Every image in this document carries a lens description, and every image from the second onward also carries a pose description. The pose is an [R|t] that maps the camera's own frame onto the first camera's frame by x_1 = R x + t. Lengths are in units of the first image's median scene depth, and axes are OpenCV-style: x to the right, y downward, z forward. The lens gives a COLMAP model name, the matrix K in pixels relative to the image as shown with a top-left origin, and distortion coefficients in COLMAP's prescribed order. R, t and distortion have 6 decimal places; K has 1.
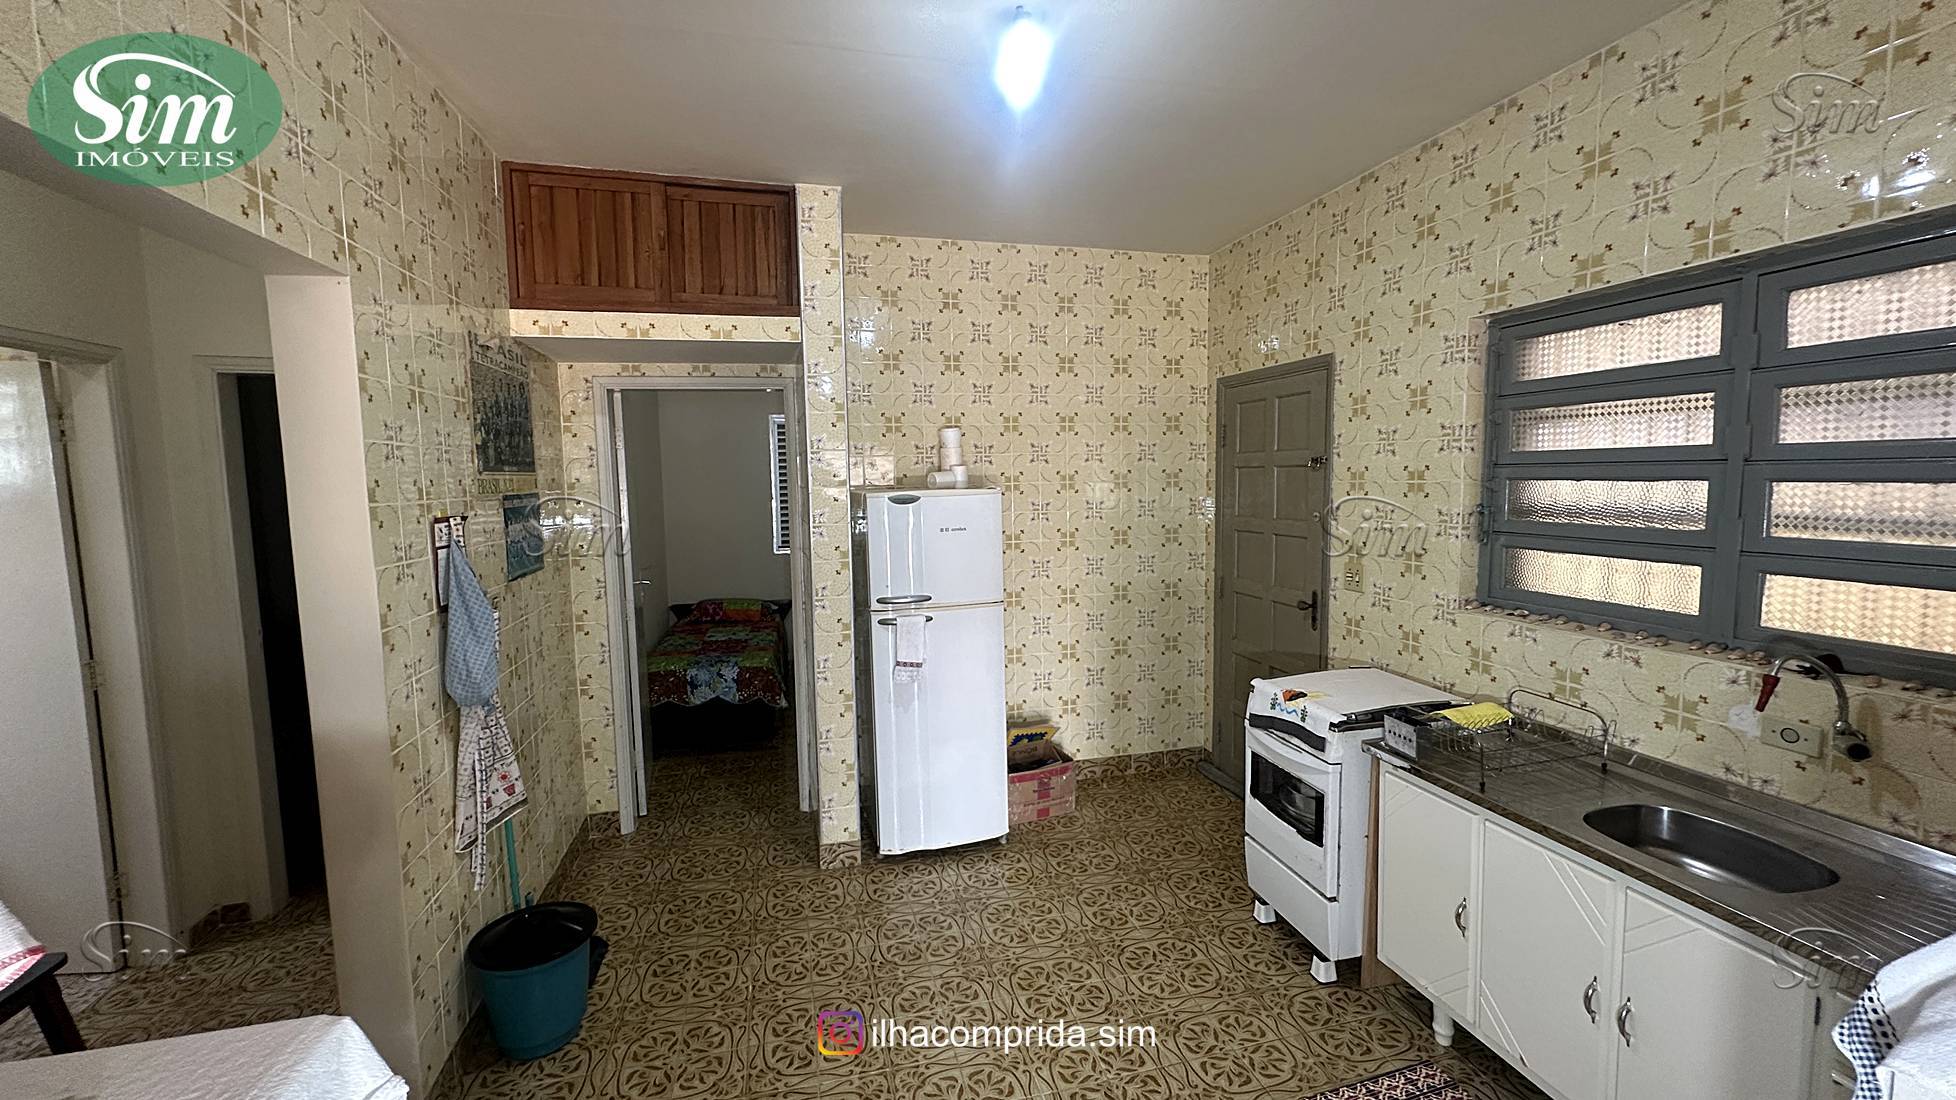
lens RADIAL K [[787.1, 0, 979.7], [0, 787.1, 552.4], [0, 0, 1]] dist [-0.001400, -0.000130]
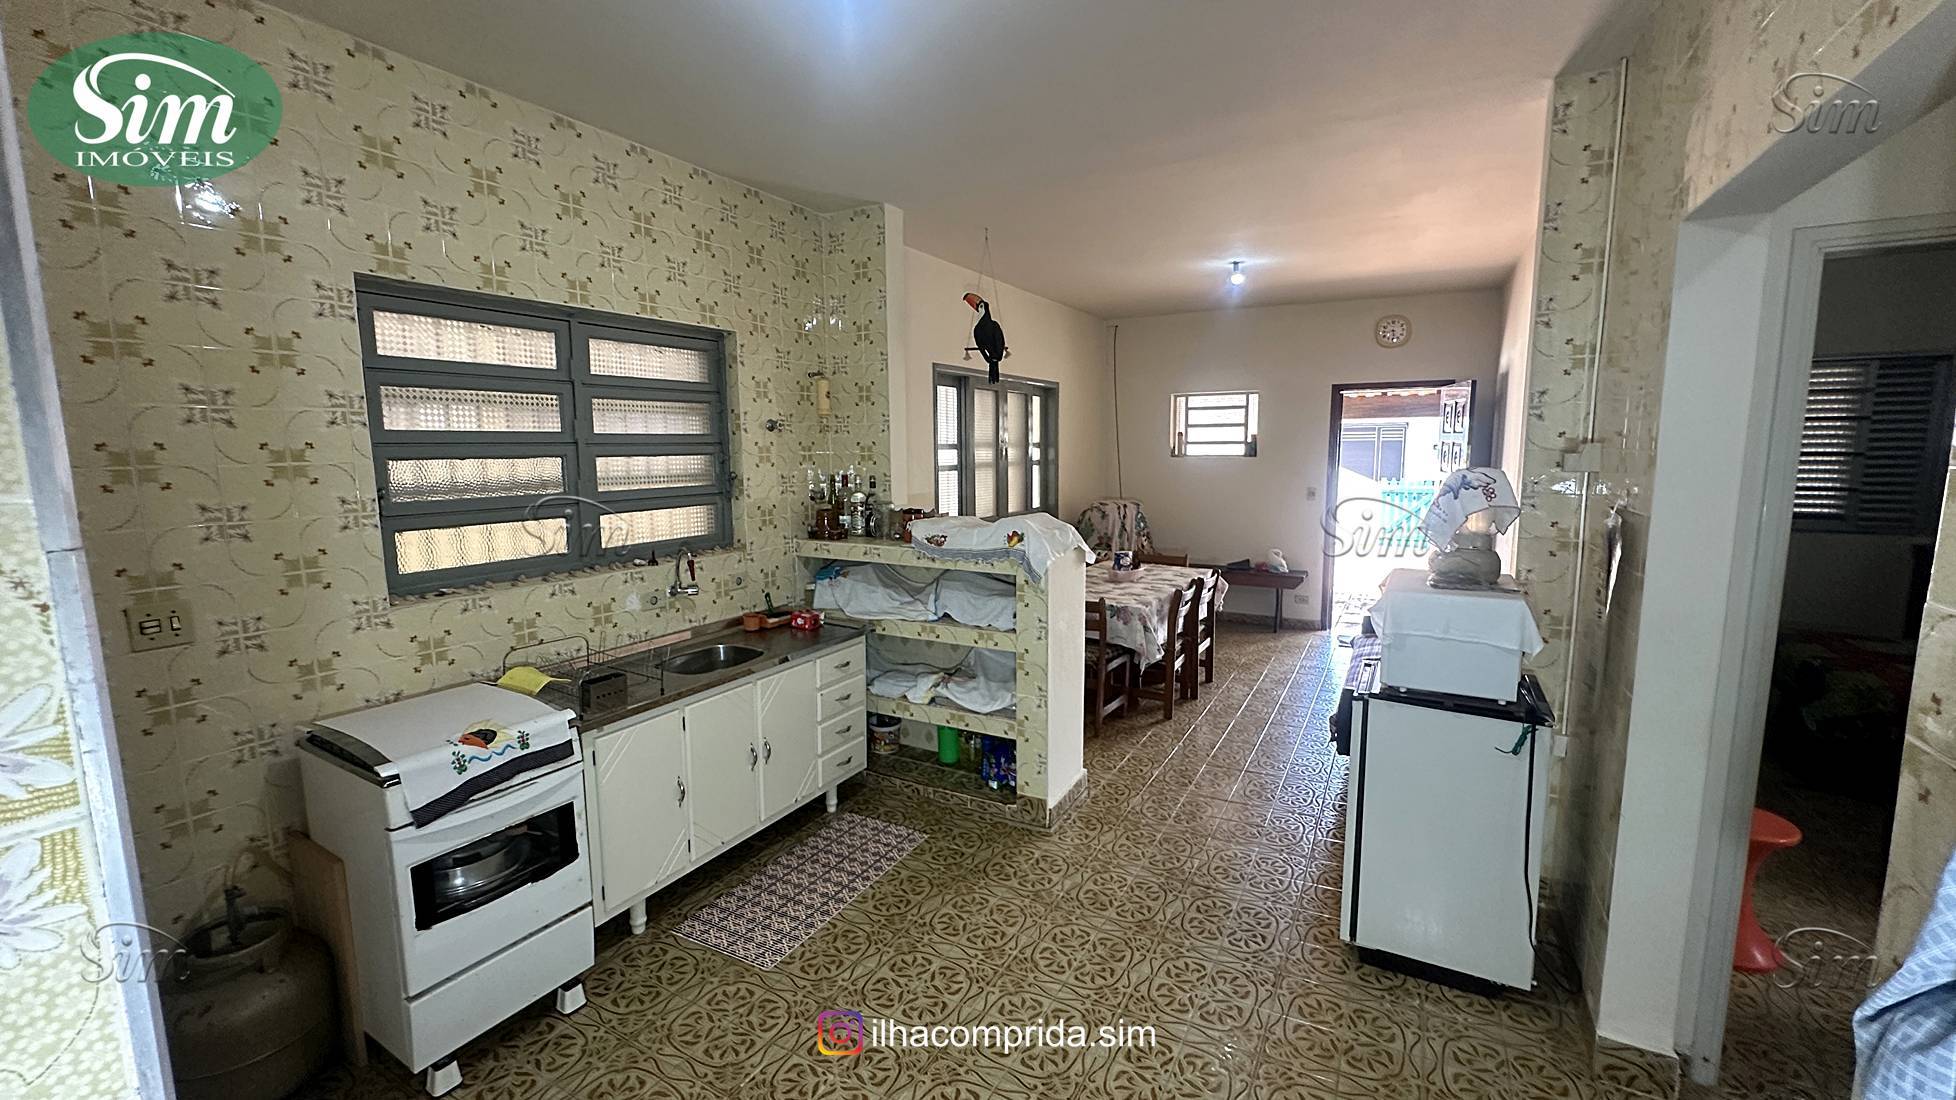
lens RADIAL K [[787.1, 0, 979.7], [0, 787.1, 552.4], [0, 0, 1]] dist [-0.001400, -0.000130]
pose [[-0.724907, -0.080838, 0.684087, -0.383488], [0.078684, 0.976873, 0.198816, -0.091120], [-0.684338, 0.197950, -0.701782, 0.940424]]
